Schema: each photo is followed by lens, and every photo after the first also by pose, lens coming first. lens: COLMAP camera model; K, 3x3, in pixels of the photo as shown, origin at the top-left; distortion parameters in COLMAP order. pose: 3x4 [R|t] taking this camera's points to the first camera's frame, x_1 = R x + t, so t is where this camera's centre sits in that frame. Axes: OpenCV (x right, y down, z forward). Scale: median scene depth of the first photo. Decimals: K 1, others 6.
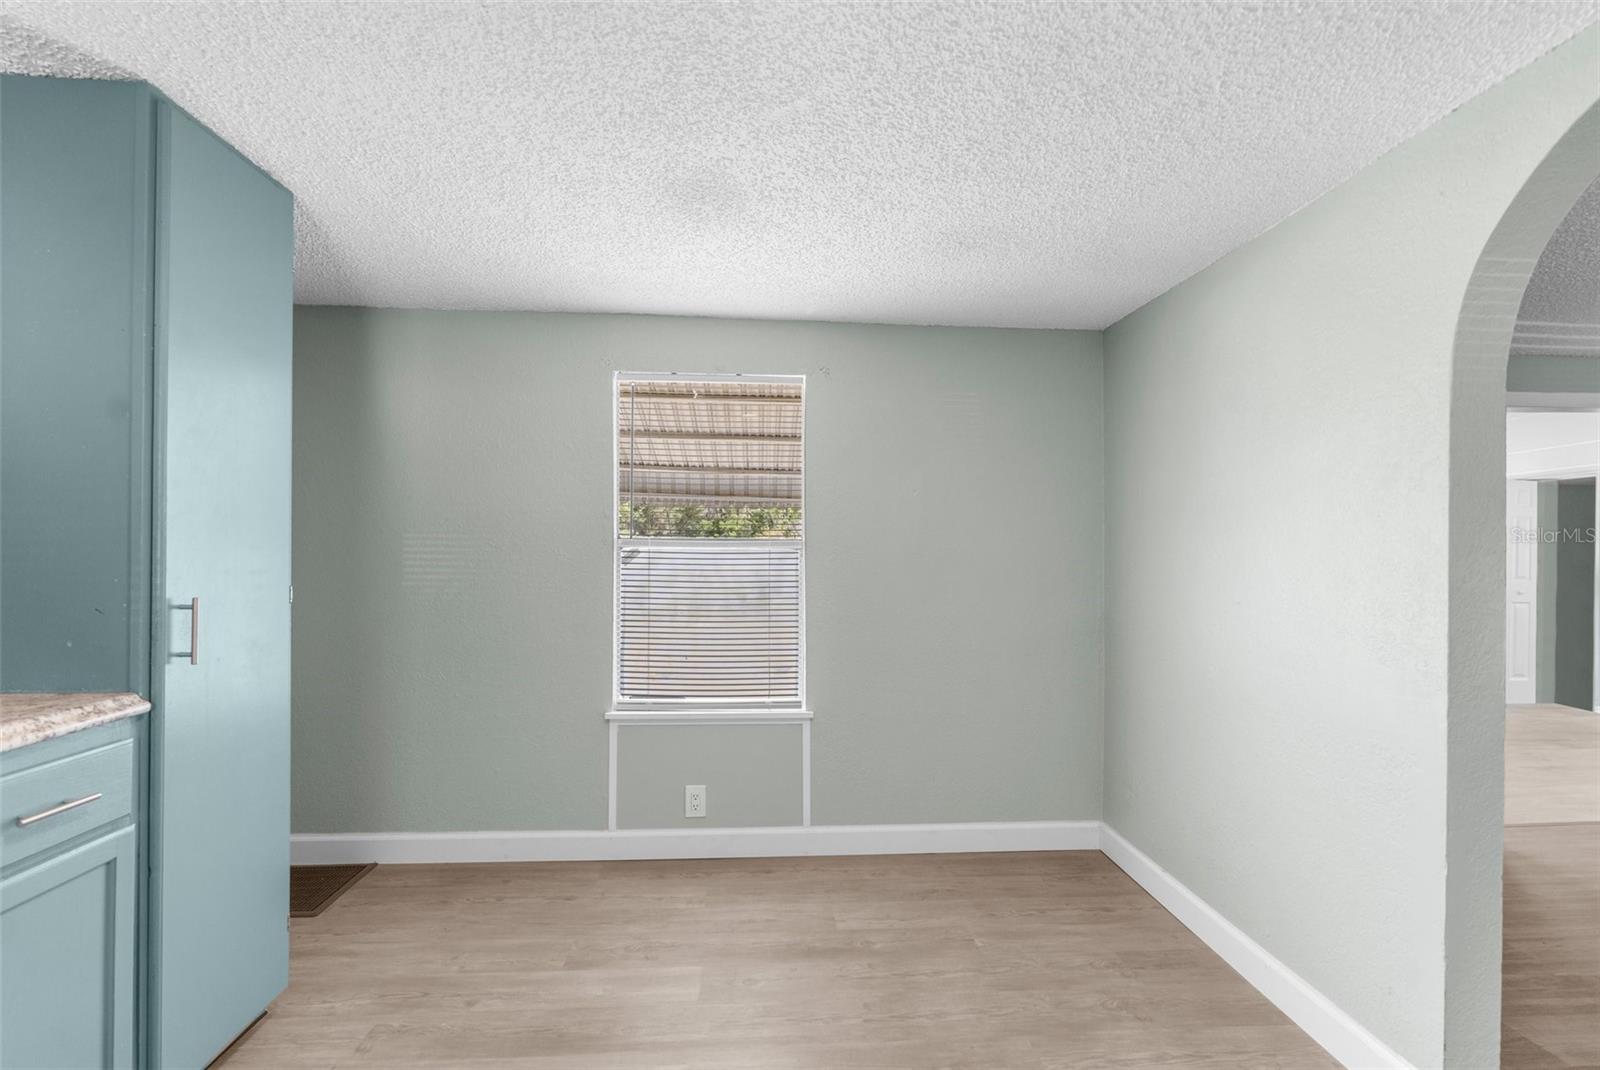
lens RADIAL K [[728.0, 0, 810.0], [0, 728.0, 541.6], [0, 0, 1]] dist [-0.005902, 0.002647]
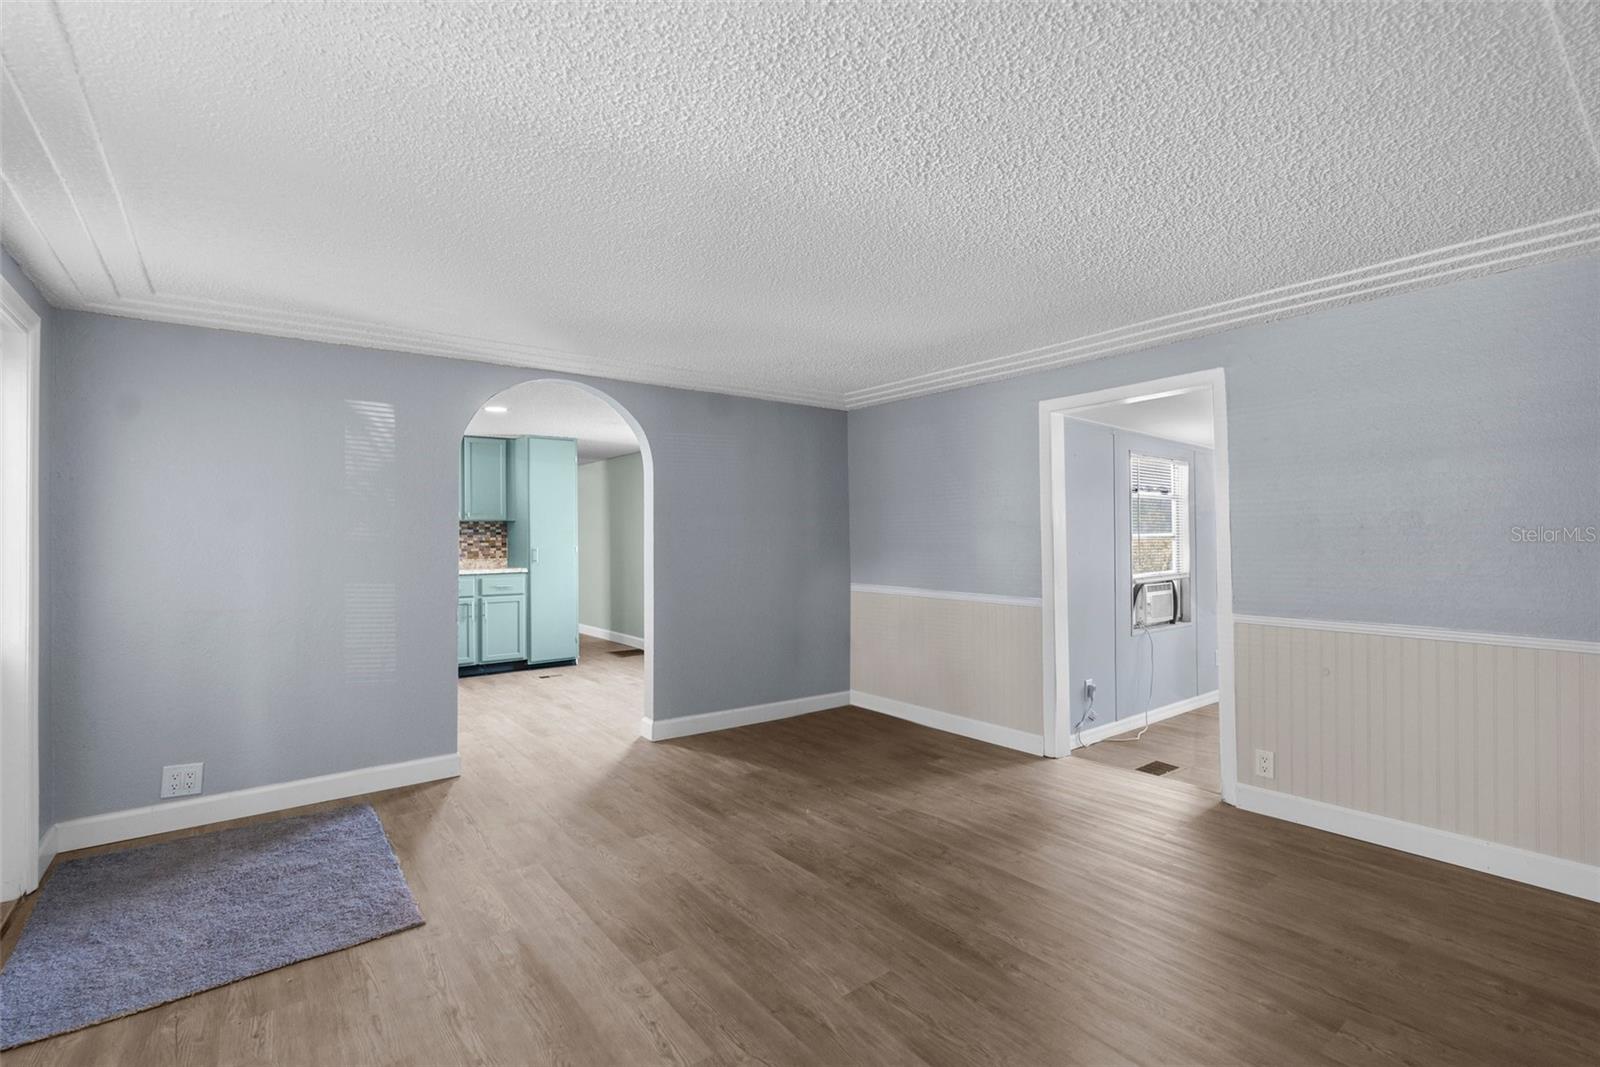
lens RADIAL K [[728.0, 0, 802.9], [0, 728.0, 531.0], [0, 0, 1]] dist [-0.005902, 0.002647]
pose [[0.562231, -0.022187, -0.826683, 2.499697], [0.017731, 0.999734, -0.014773, 0.047509], [0.826790, -0.006352, 0.562474, -0.096446]]
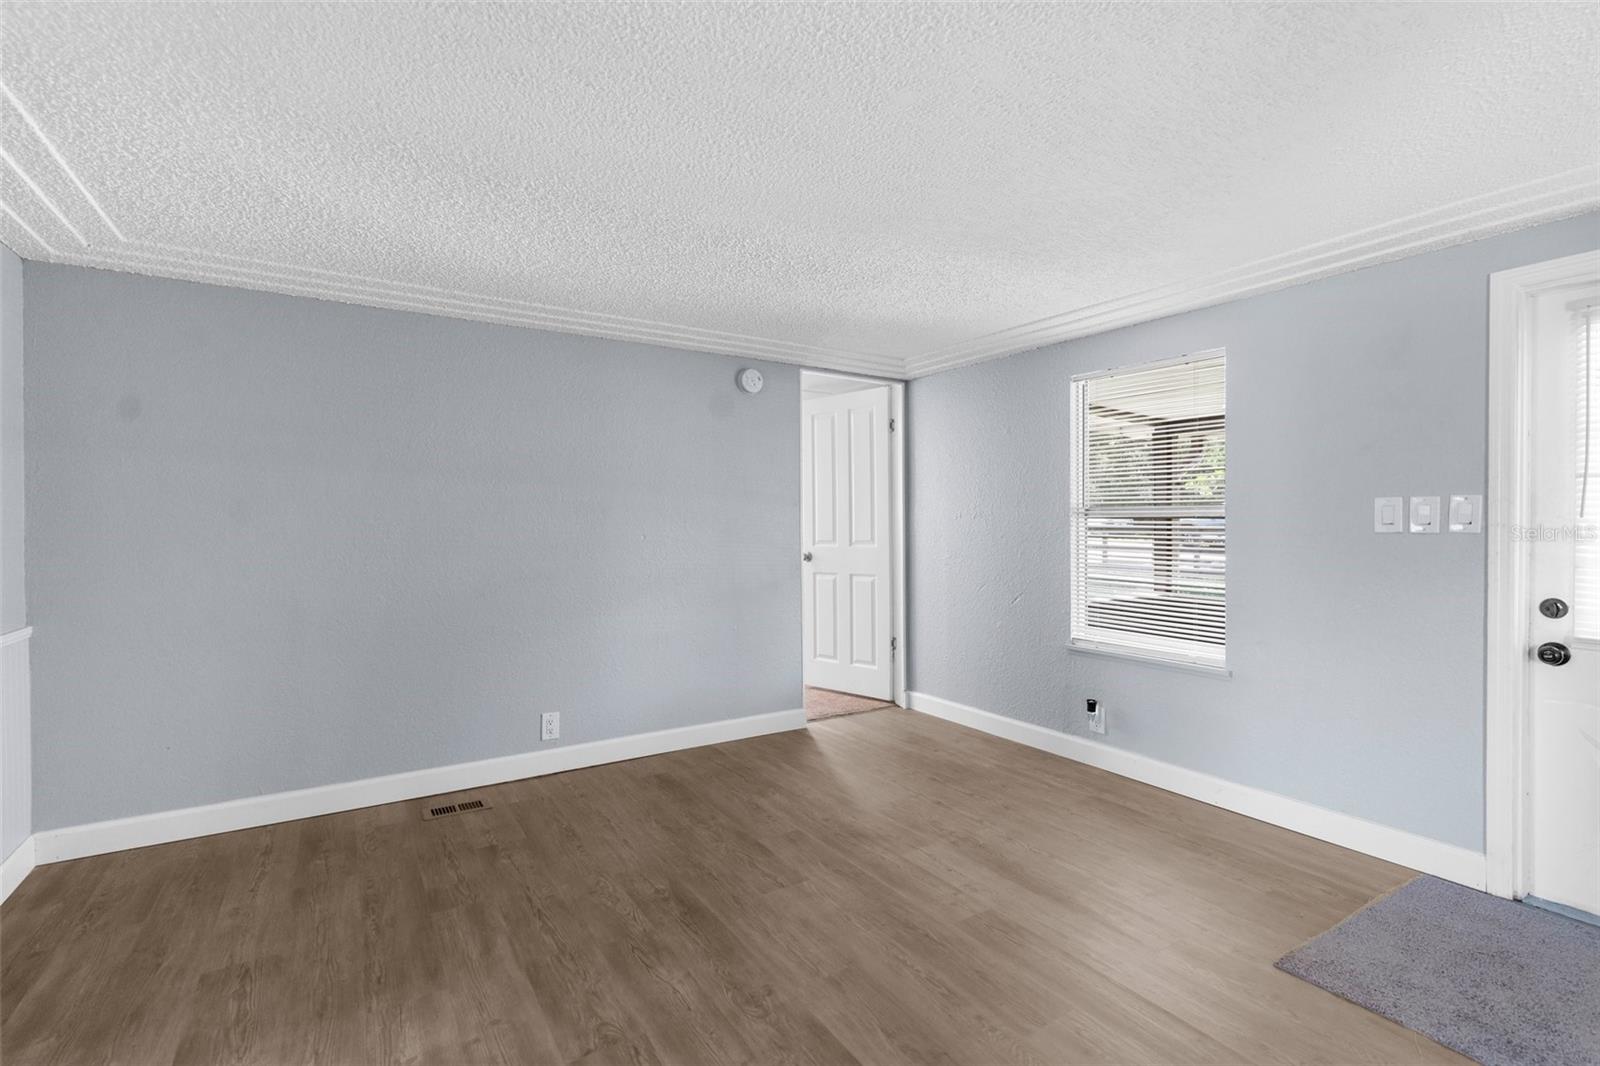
lens RADIAL K [[728.0, 0, 795.0], [0, 728.0, 533.5], [0, 0, 1]] dist [-0.005902, 0.002647]
pose [[-0.478248, -0.024581, 0.877881, 0.838679], [-0.006360, 0.999679, 0.024526, 0.033982], [-0.878202, 0.006146, -0.478250, 0.978057]]
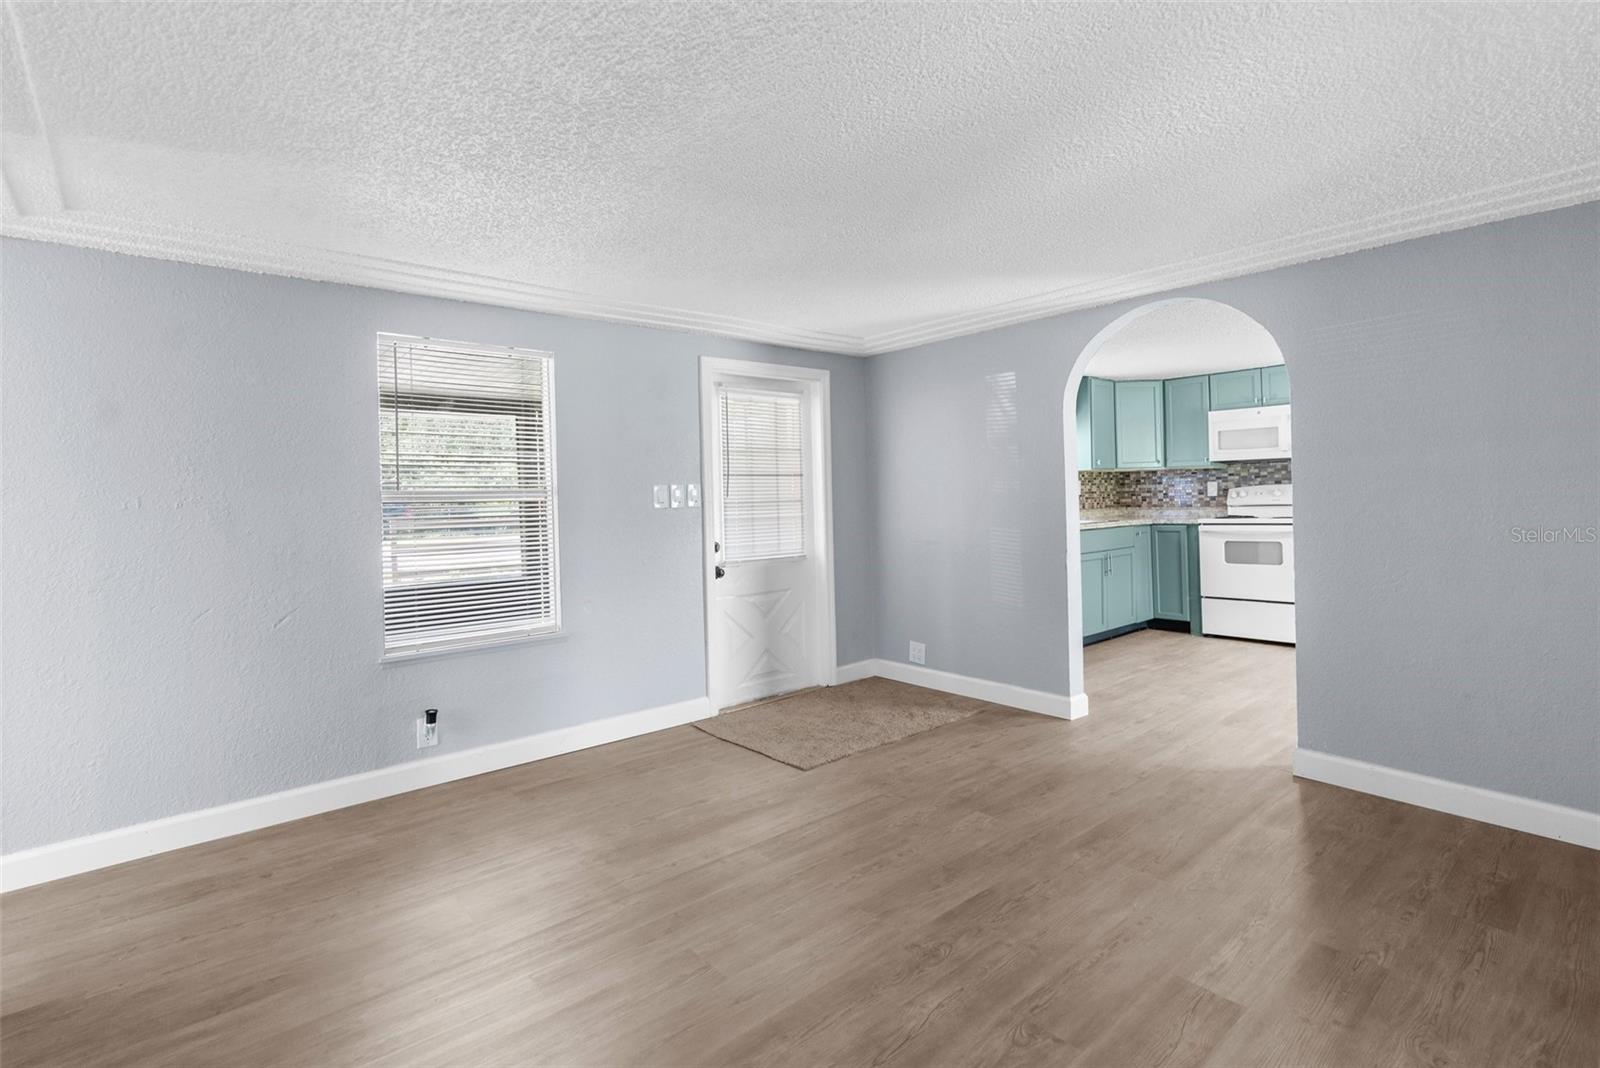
lens RADIAL K [[771.4, 0, 816.4], [0, 771.4, 494.2], [0, 0, 1]] dist [-0.004699, 0.000790]
pose [[-0.794478, 0.007411, -0.607247, 2.242921], [0.016163, 0.999829, -0.008944, 0.043629], [0.607077, -0.016920, -0.794463, 1.286303]]
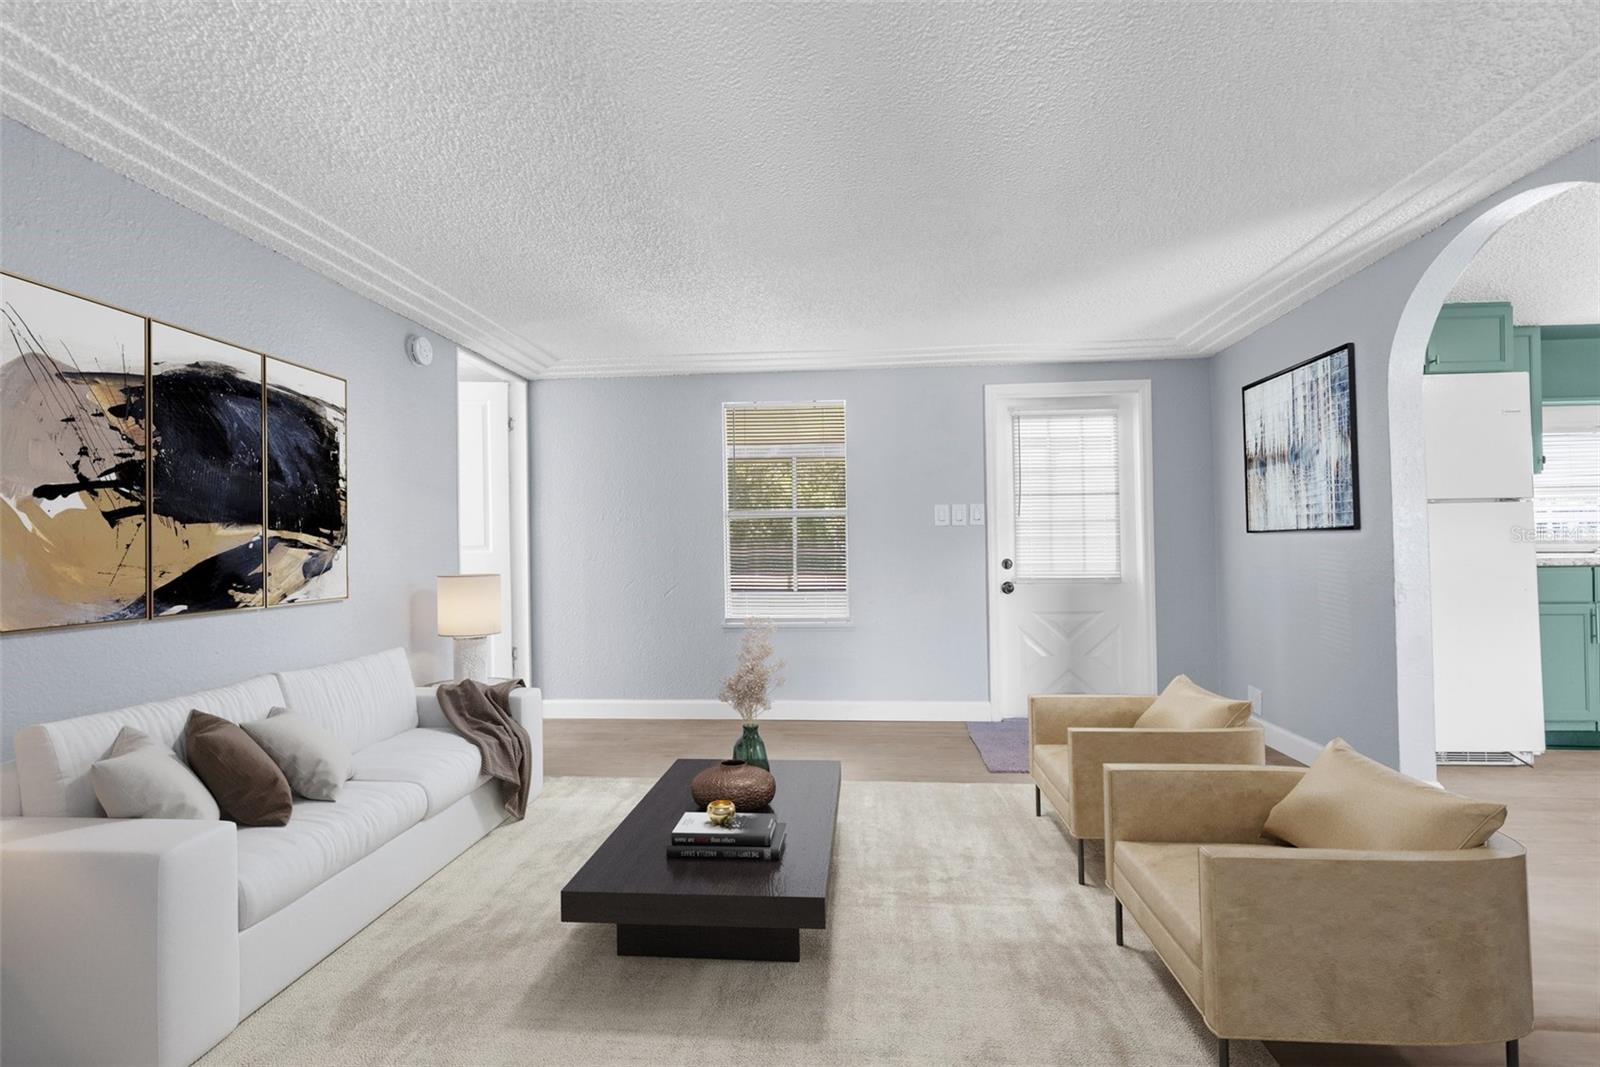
lens RADIAL K [[728.0, 0, 796.8], [0, 728.0, 533.7], [0, 0, 1]] dist [-0.005902, 0.002647]
pose [[-0.987763, 0.002758, 0.155936, 1.490687], [-0.000022, 0.999841, -0.017823, 0.112756], [-0.155961, -0.017608, -0.987606, 1.596120]]
